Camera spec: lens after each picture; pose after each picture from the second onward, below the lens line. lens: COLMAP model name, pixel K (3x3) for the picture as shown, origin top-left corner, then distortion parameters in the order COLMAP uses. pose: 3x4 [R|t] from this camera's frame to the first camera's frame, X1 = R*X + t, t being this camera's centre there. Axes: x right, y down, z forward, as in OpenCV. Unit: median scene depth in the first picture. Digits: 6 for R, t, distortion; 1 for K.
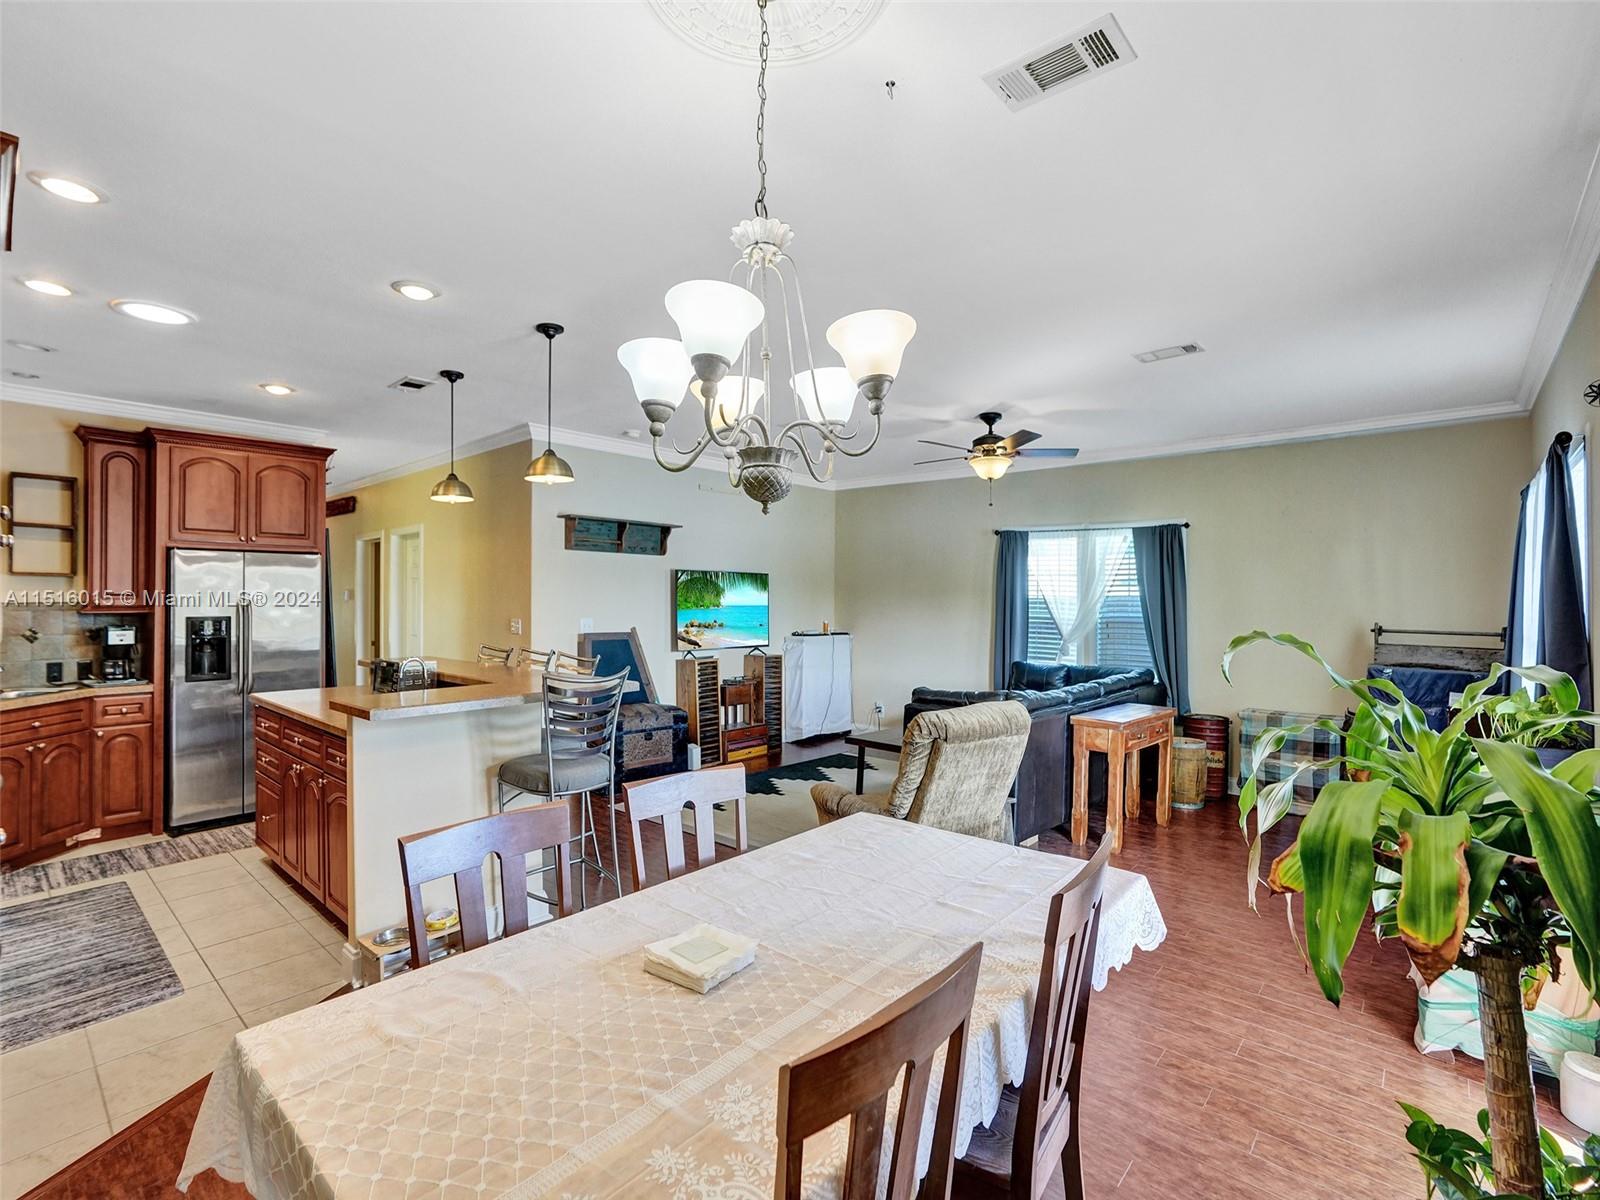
lens RADIAL K [[759.0, 0, 796.7], [0, 759.0, 590.9], [0, 0, 1]] dist [-0.044202, 0.026946]
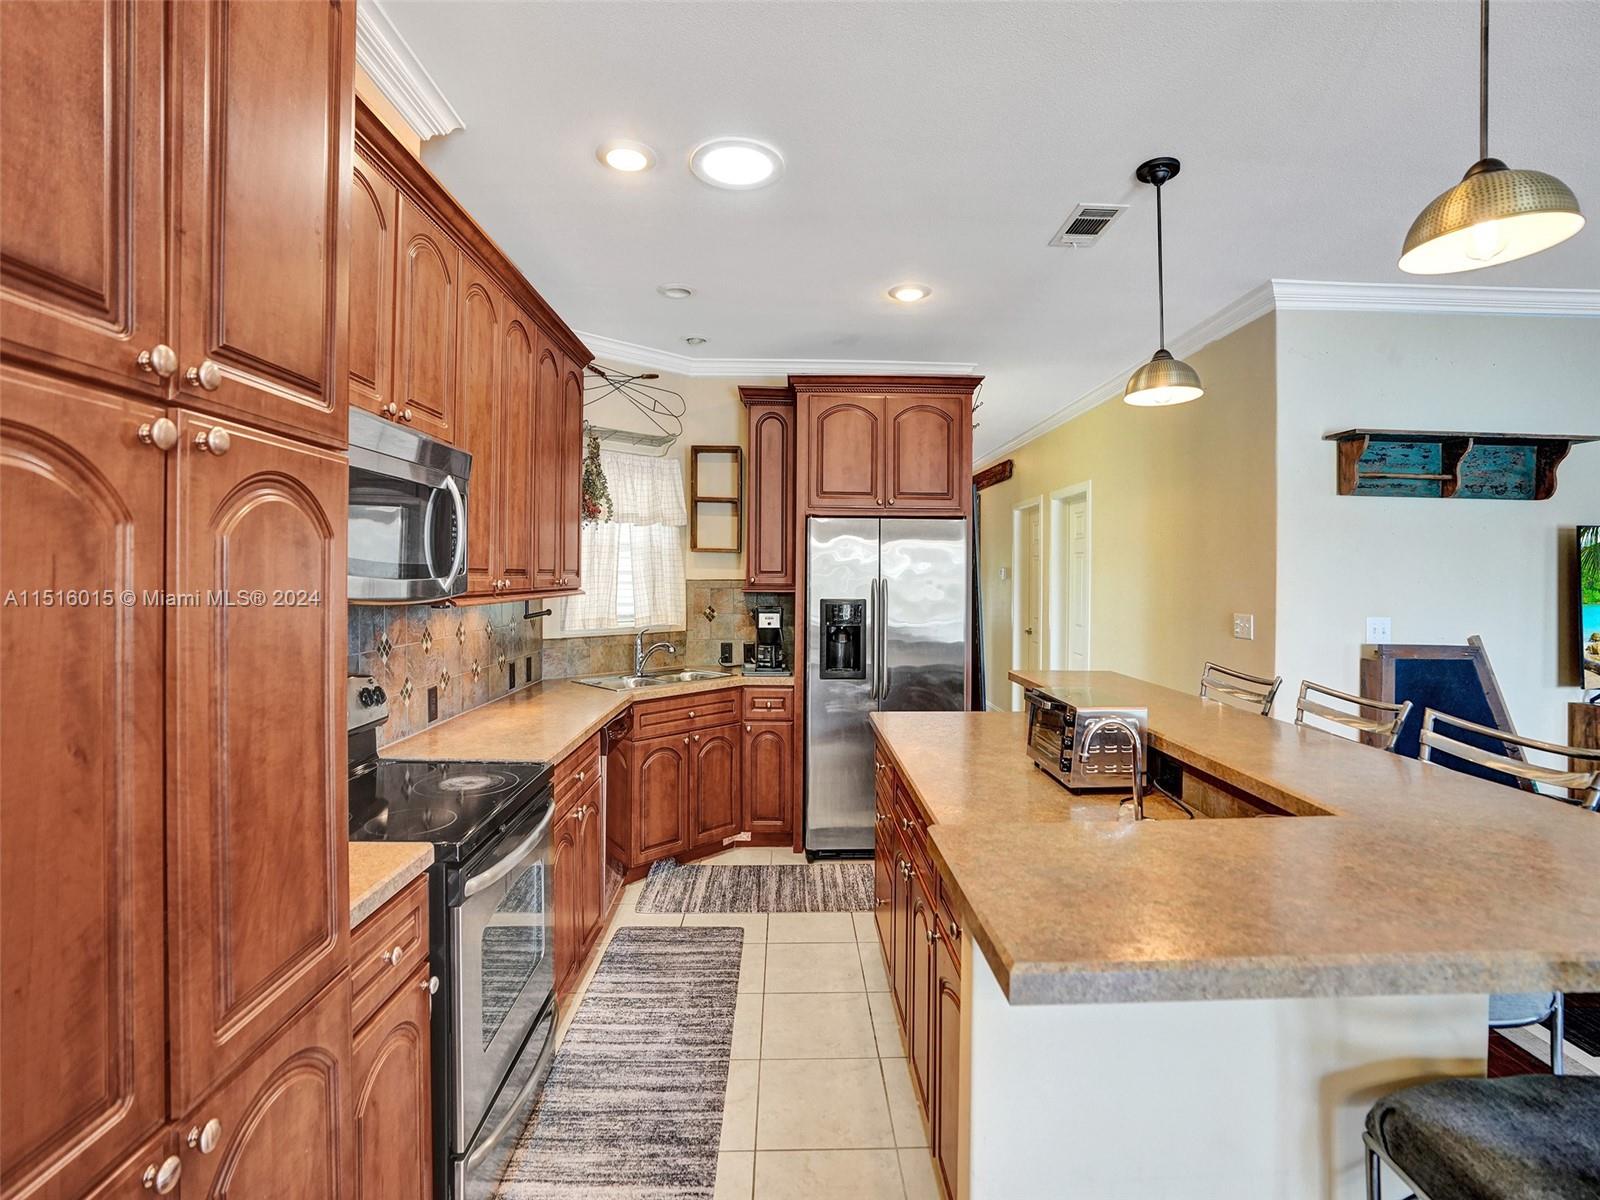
lens RADIAL K [[748.9, 0, 802.5], [0, 748.9, 572.8], [0, 0, 1]] dist [-0.063422, 0.025809]
pose [[0.687116, 0.003151, -0.726541, -0.230118], [-0.000609, 0.999993, 0.003761, 0.002560], [0.726547, -0.002141, 0.687113, 0.411651]]
